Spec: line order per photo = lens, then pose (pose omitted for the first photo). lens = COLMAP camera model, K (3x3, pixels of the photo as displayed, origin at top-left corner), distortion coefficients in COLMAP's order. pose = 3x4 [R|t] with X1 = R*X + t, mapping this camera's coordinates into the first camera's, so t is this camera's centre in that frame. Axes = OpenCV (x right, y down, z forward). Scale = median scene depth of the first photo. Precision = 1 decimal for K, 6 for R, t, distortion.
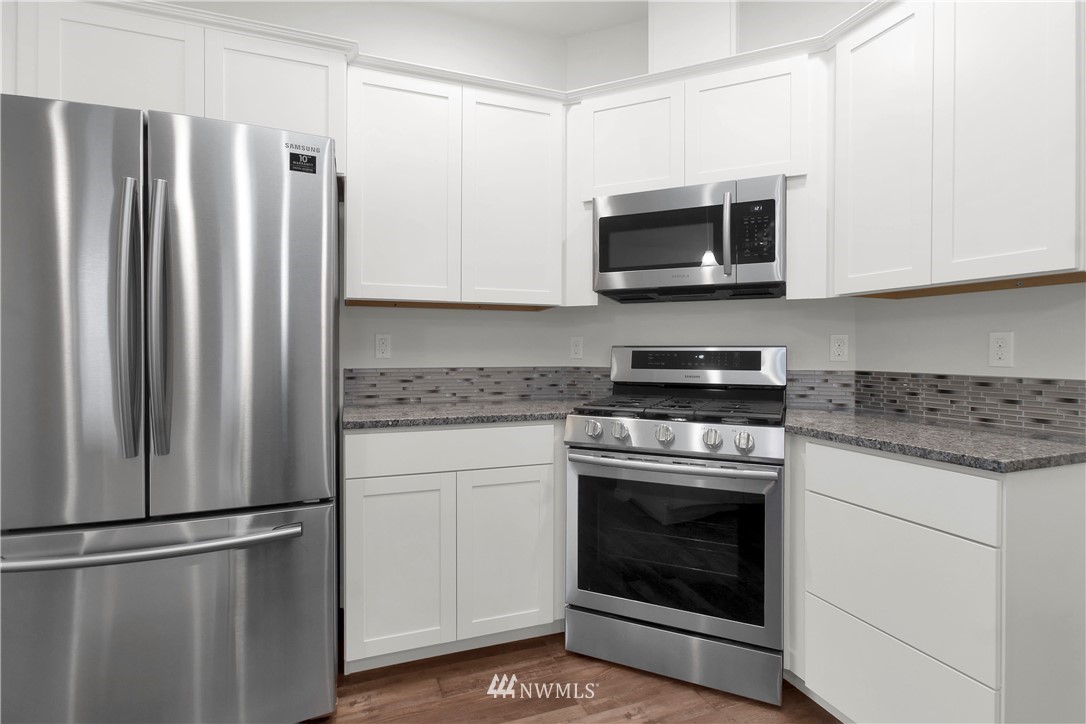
lens RADIAL K [[513.8, 0, 543.2], [0, 513.8, 358.1], [0, 0, 1]] dist [-0.009942, 0.005307]
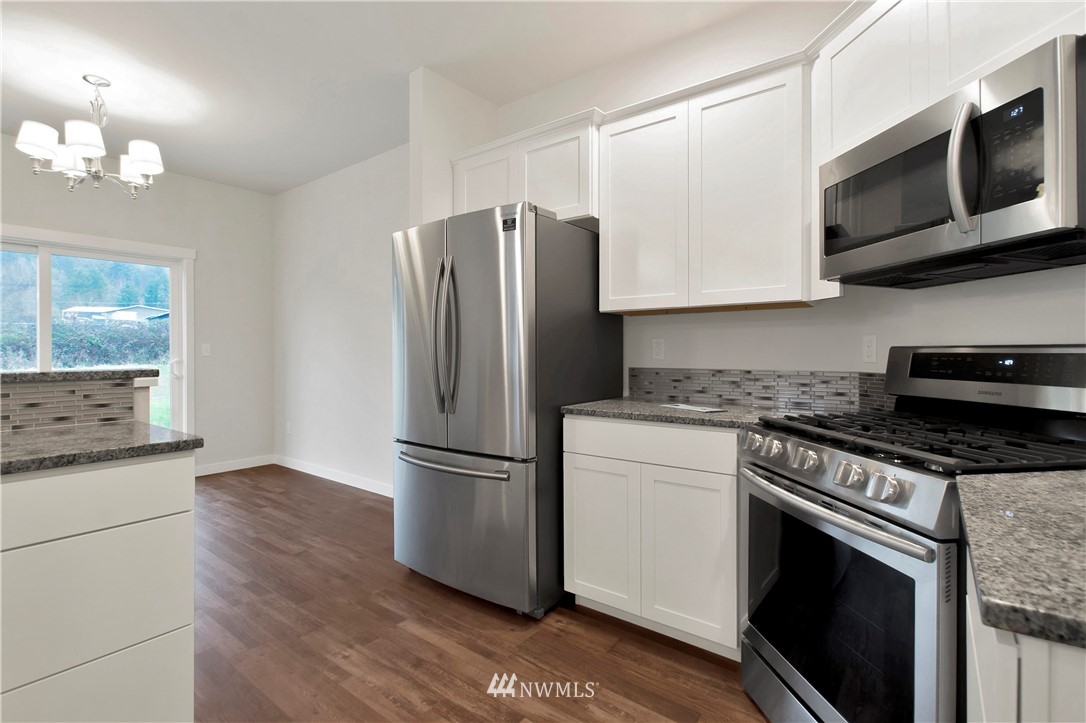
lens RADIAL K [[513.8, 0, 542.1], [0, 513.8, 351.2], [0, 0, 1]] dist [-0.009942, 0.005307]
pose [[0.533922, -0.003257, -0.845528, 0.608178], [-0.007752, 0.999932, -0.008747, -0.007462], [0.845498, 0.011225, 0.533860, 0.211032]]
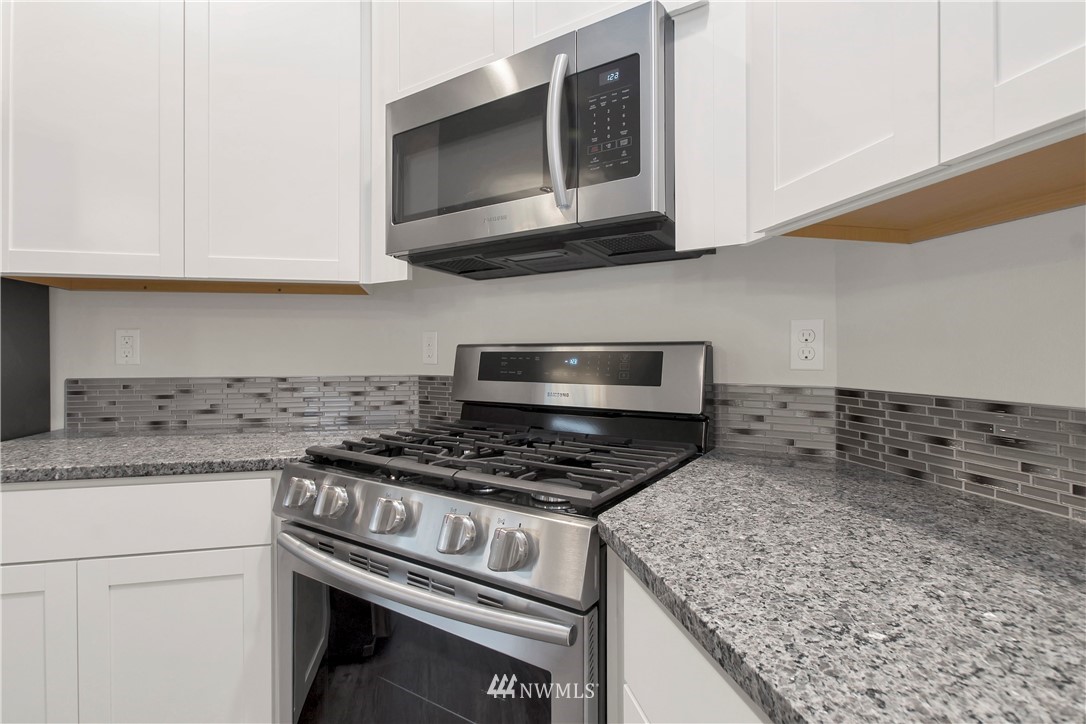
lens RADIAL K [[513.8, 0, 543.1], [0, 513.8, 357.4], [0, 0, 1]] dist [-0.009942, 0.005307]
pose [[0.990955, -0.002882, -0.134161, 0.403731], [0.002178, 0.999983, -0.005392, -0.004752], [0.134174, 0.005051, 0.990945, 0.460564]]
